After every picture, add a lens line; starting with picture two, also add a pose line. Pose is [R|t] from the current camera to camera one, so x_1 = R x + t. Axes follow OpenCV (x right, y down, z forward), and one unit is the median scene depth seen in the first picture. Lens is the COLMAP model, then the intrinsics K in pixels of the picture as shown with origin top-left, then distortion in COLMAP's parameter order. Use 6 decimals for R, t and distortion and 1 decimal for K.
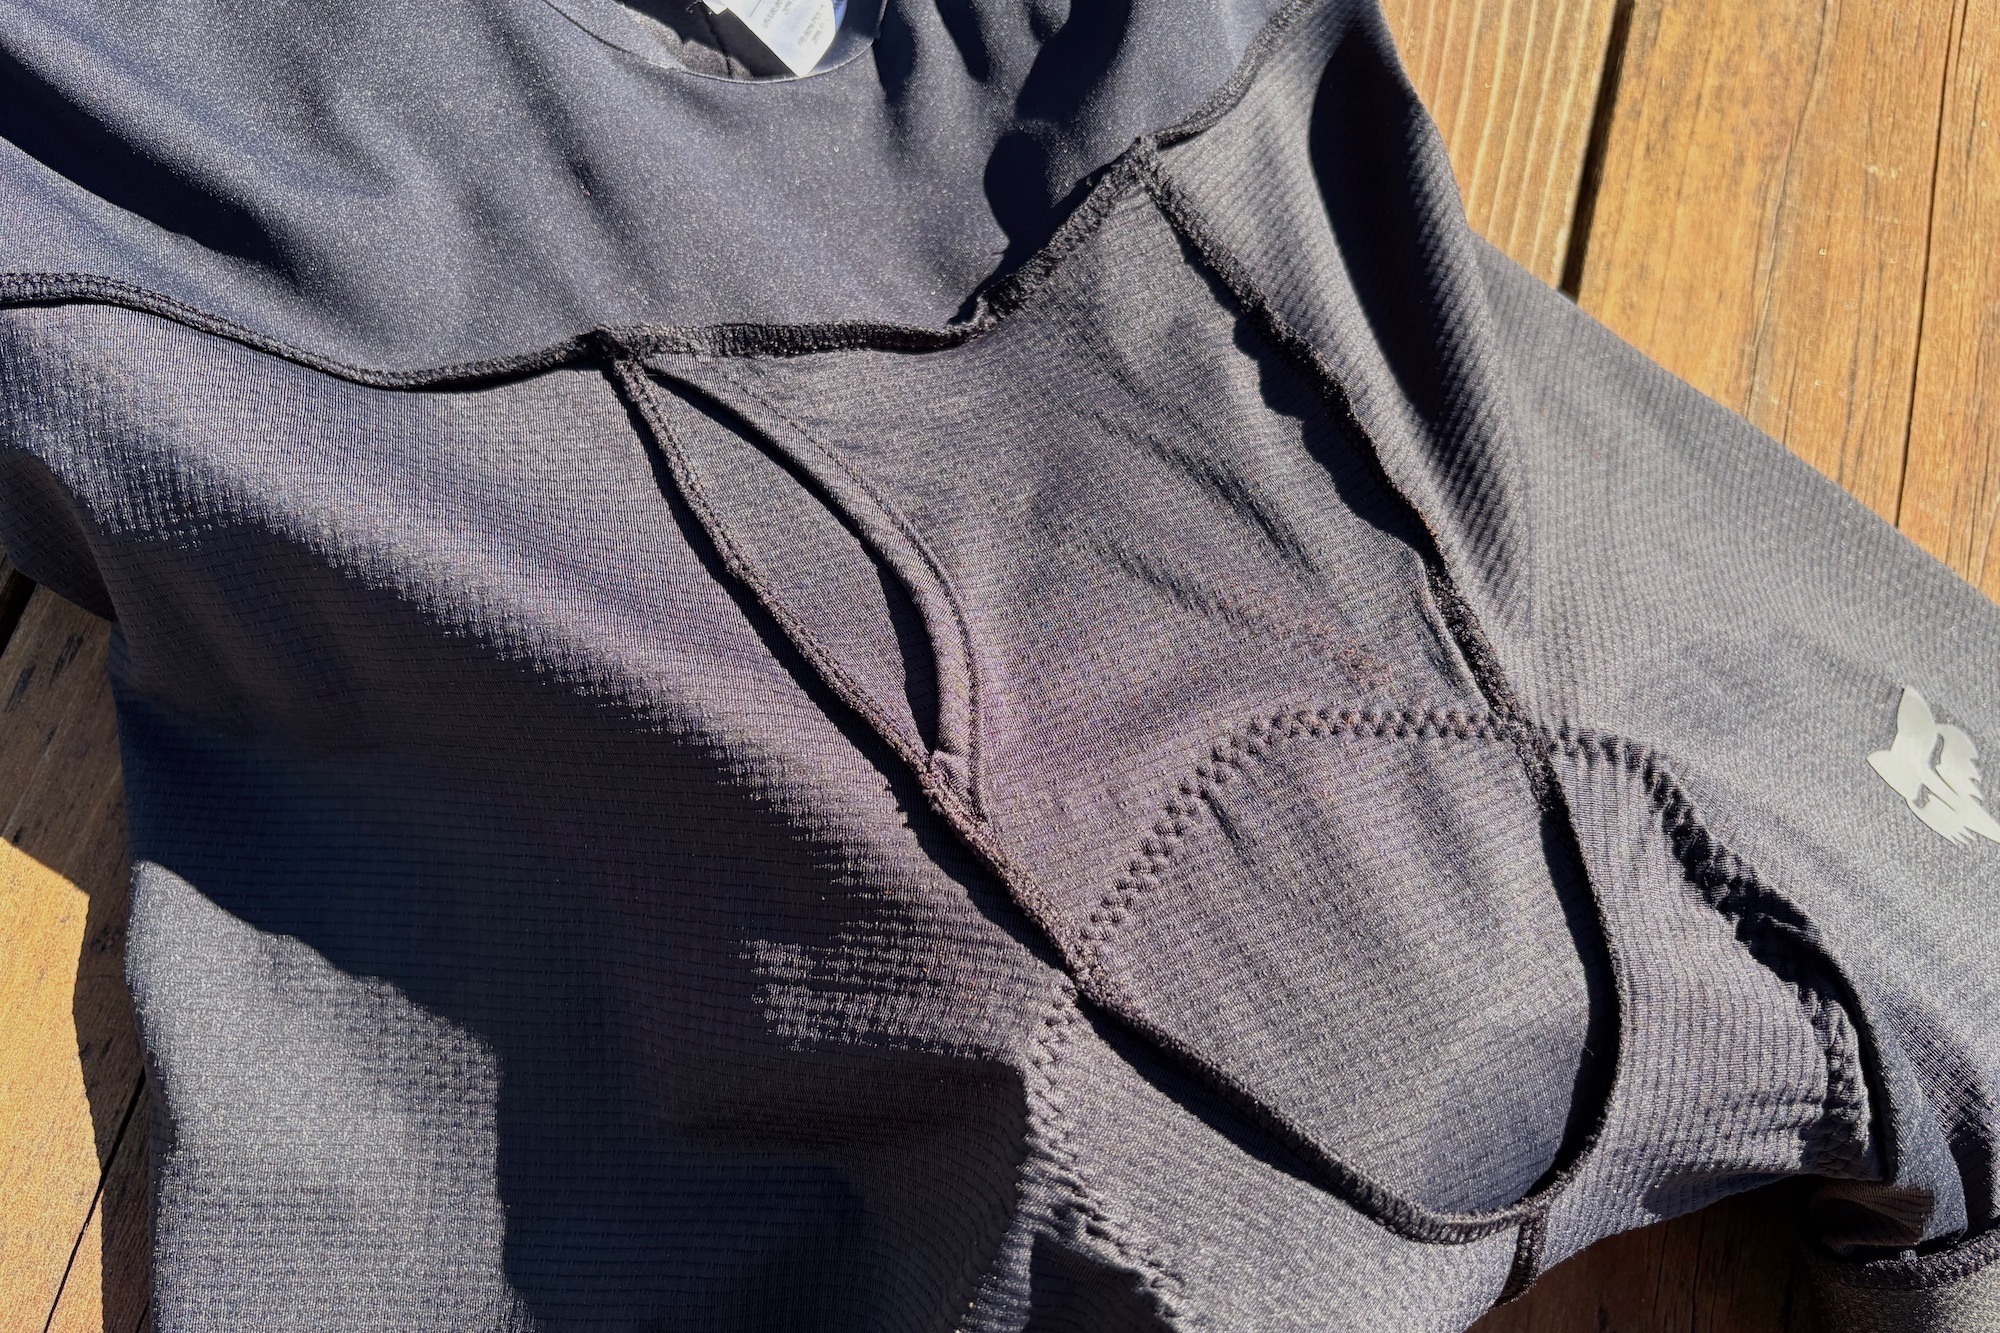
lens RADIAL K [[1514.6, 0, 1000.0], [0, 1514.6, 666.5], [0, 0, 1]] dist [-0.011017, 0.005350]
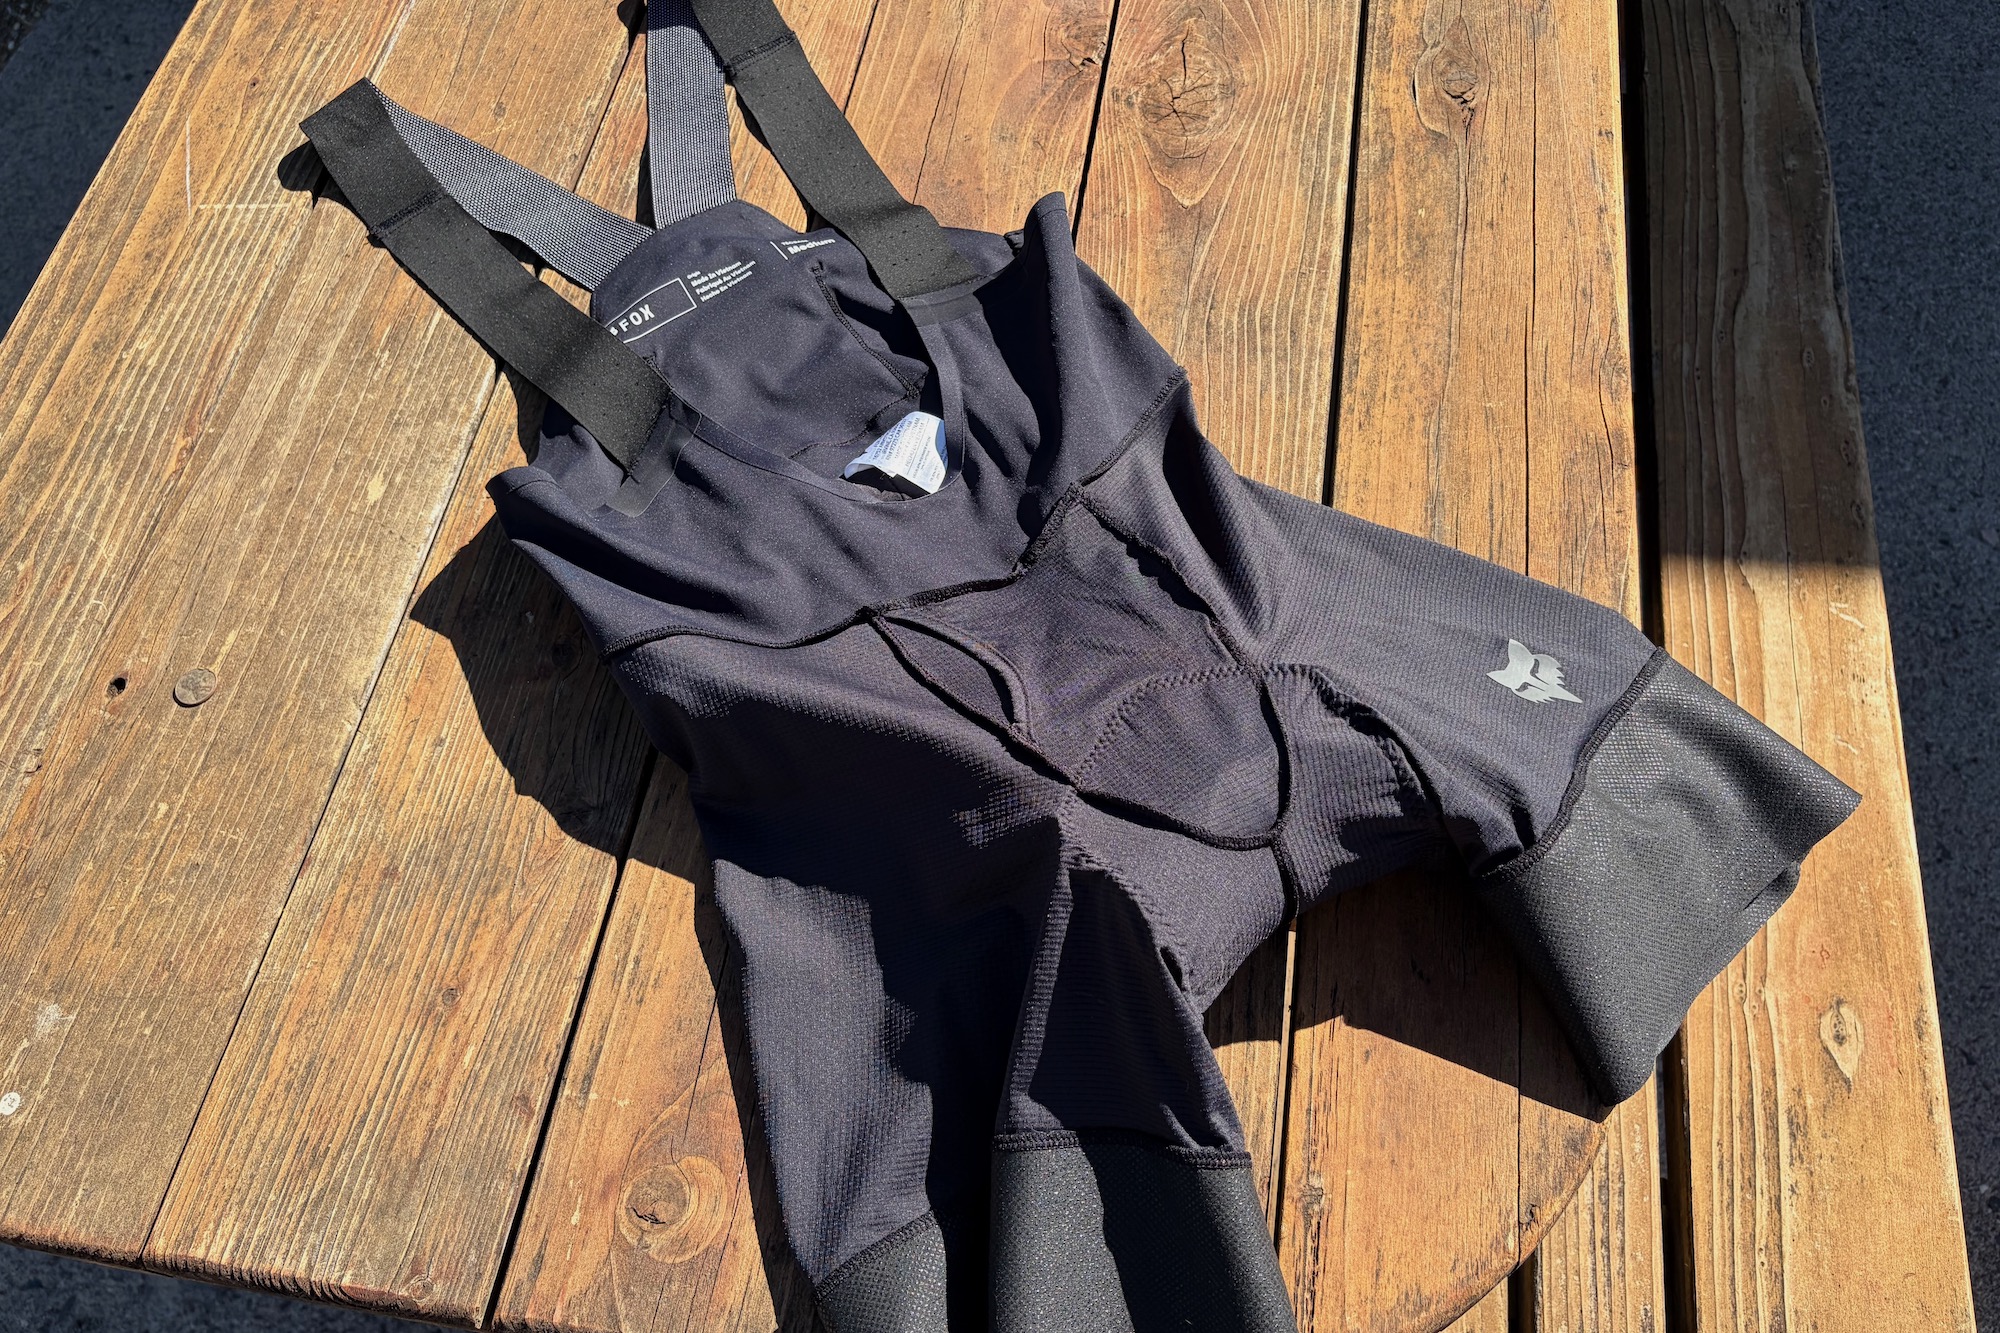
lens RADIAL K [[1514.6, 0, 1000.0], [0, 1514.6, 666.5], [0, 0, 1]] dist [-0.011017, 0.005350]
pose [[0.961471, -0.221881, -0.162304, 0.314553], [0.173047, 0.947232, -0.269826, 0.552645], [0.213609, 0.231343, 0.949132, -1.223439]]
